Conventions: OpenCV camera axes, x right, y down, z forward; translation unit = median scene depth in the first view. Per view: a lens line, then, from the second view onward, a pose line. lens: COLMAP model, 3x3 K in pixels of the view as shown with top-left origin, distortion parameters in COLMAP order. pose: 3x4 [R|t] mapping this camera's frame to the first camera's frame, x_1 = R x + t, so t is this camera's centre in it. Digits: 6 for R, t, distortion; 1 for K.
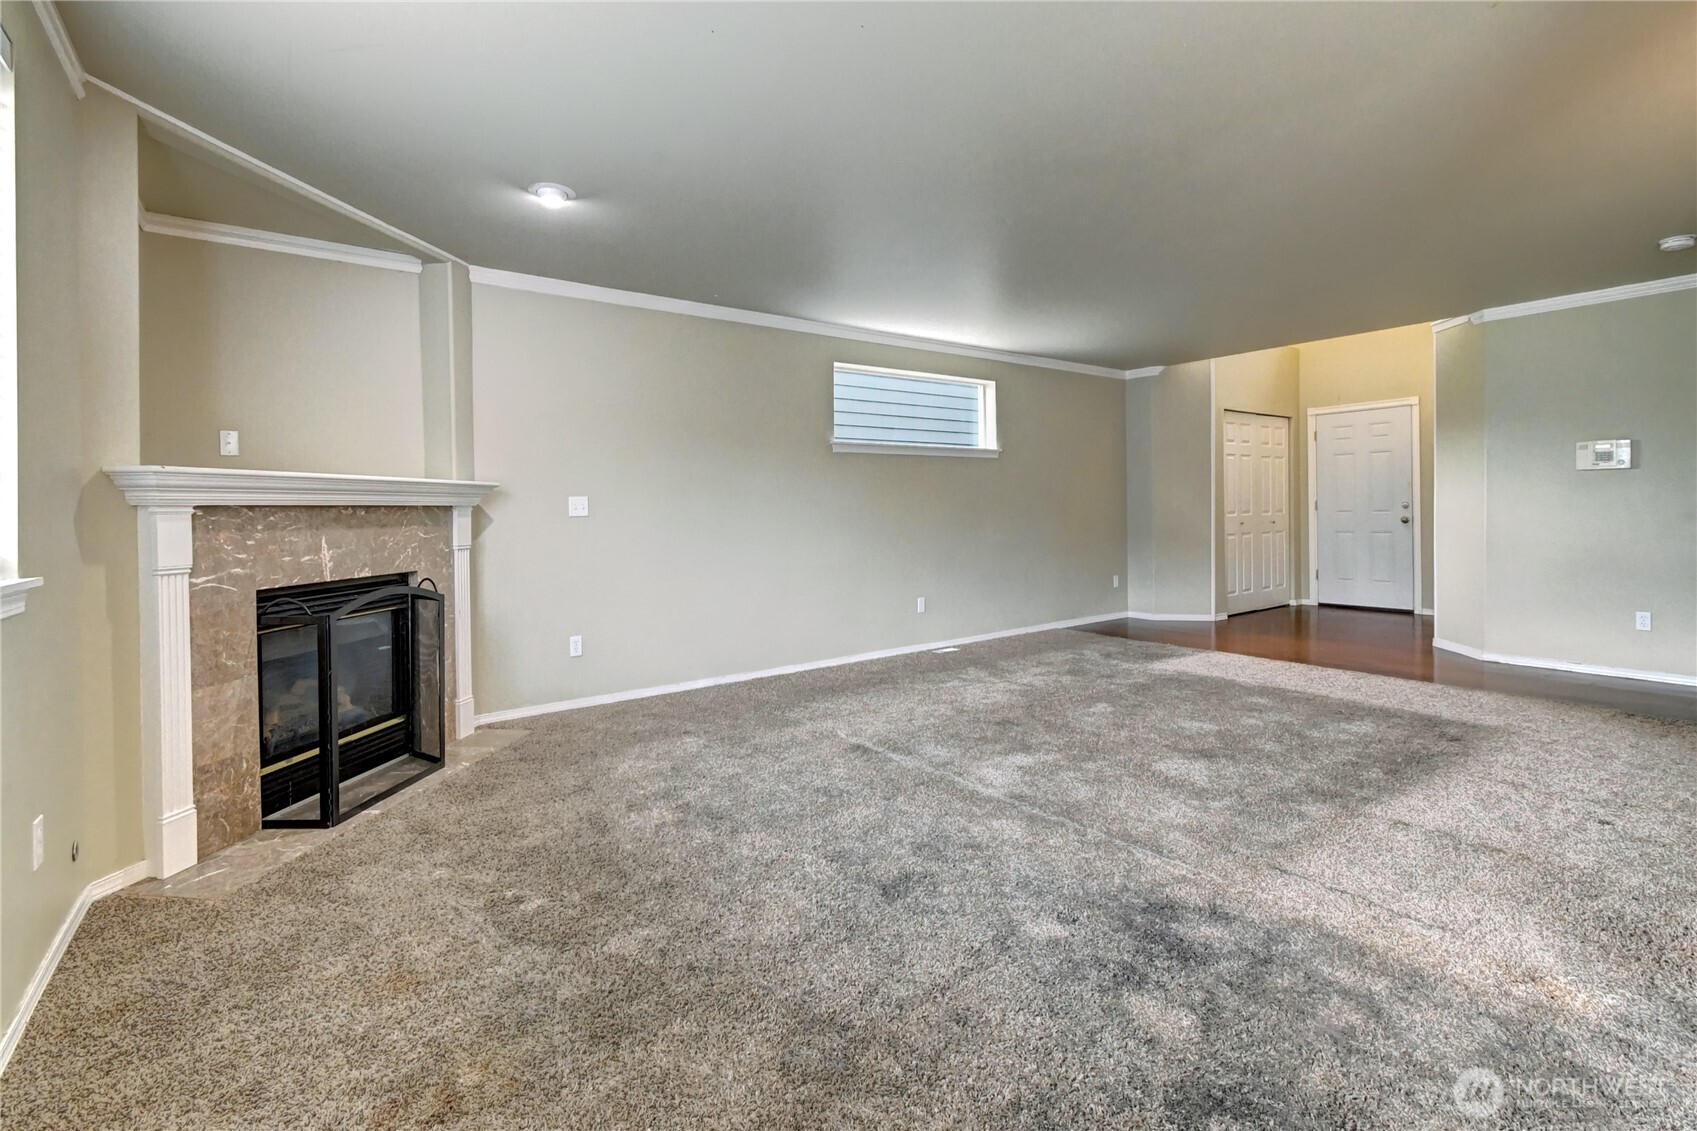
lens RADIAL K [[759.9, 0, 883.6], [0, 759.9, 487.8], [0, 0, 1]] dist [0.012937, -0.003606]
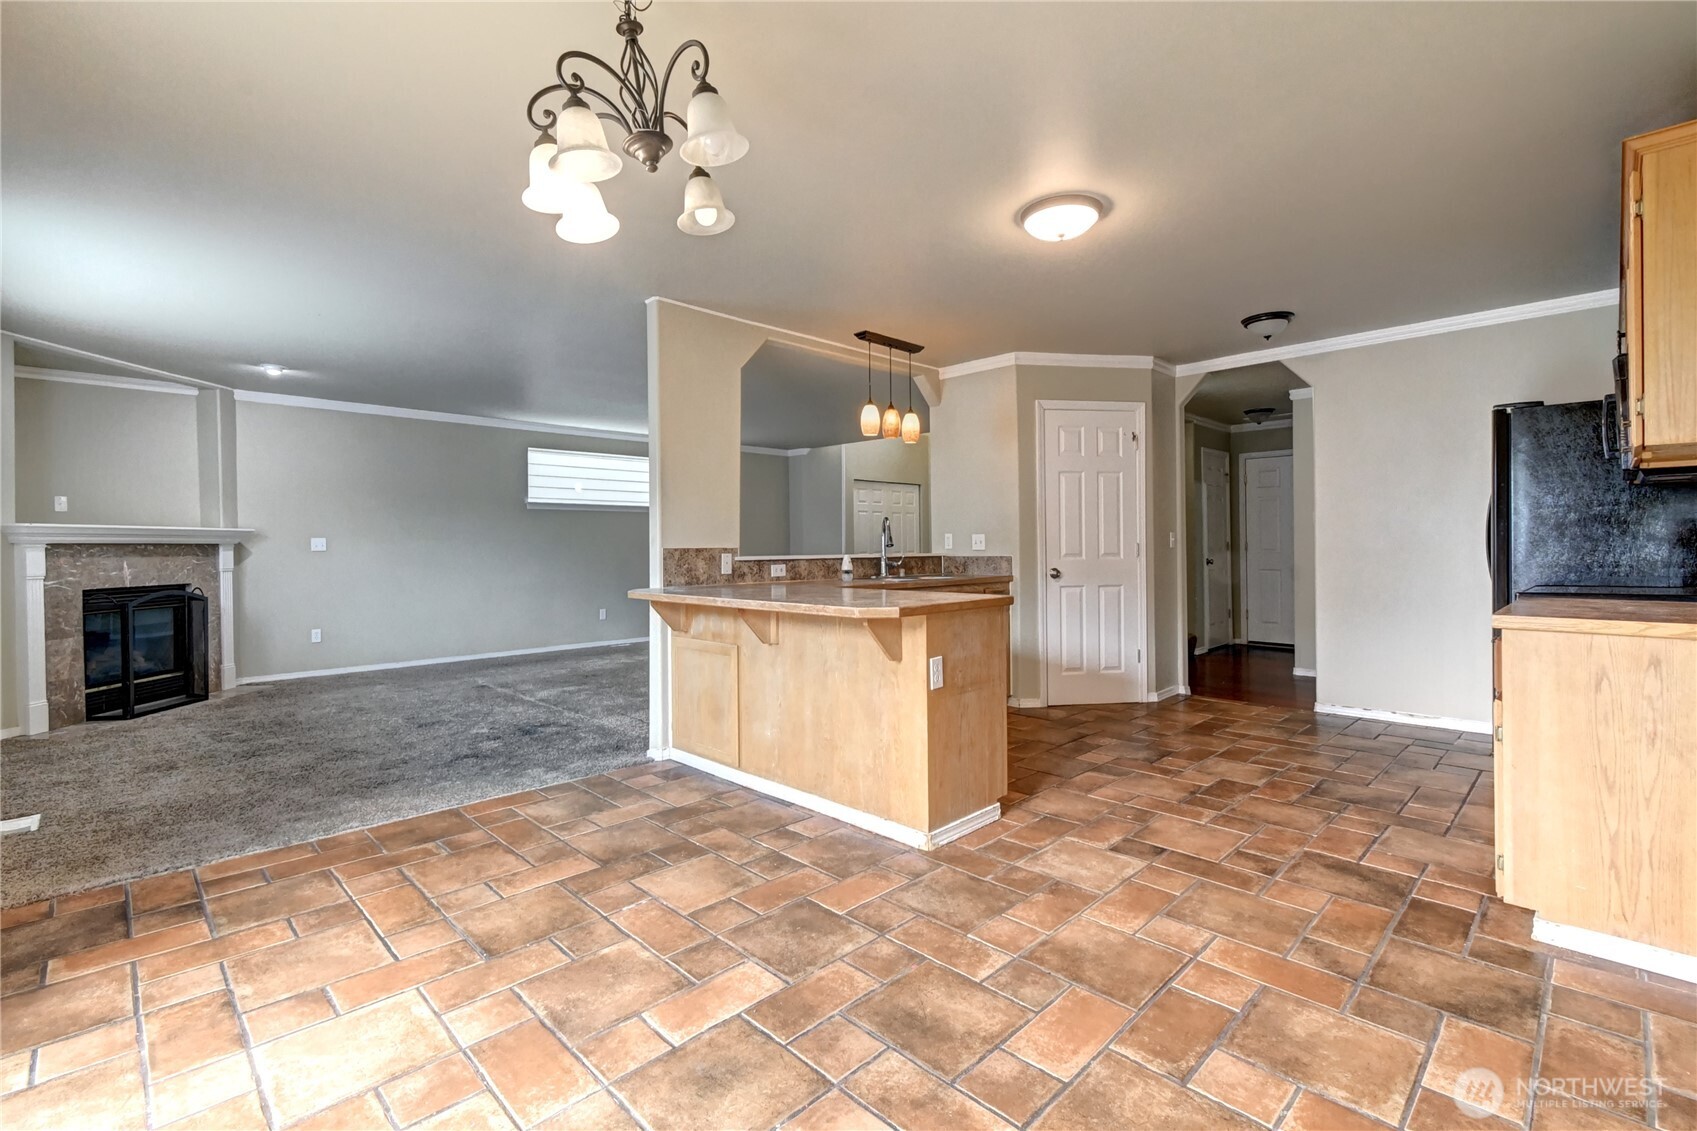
lens RADIAL K [[759.9, 0, 897.7], [0, 759.9, 534.1], [0, 0, 1]] dist [0.012937, -0.003606]
pose [[0.988895, 0.010977, 0.148212, 0.717595], [-0.012423, 0.999884, 0.008840, -0.034208], [-0.148097, -0.010583, 0.988916, -0.948086]]
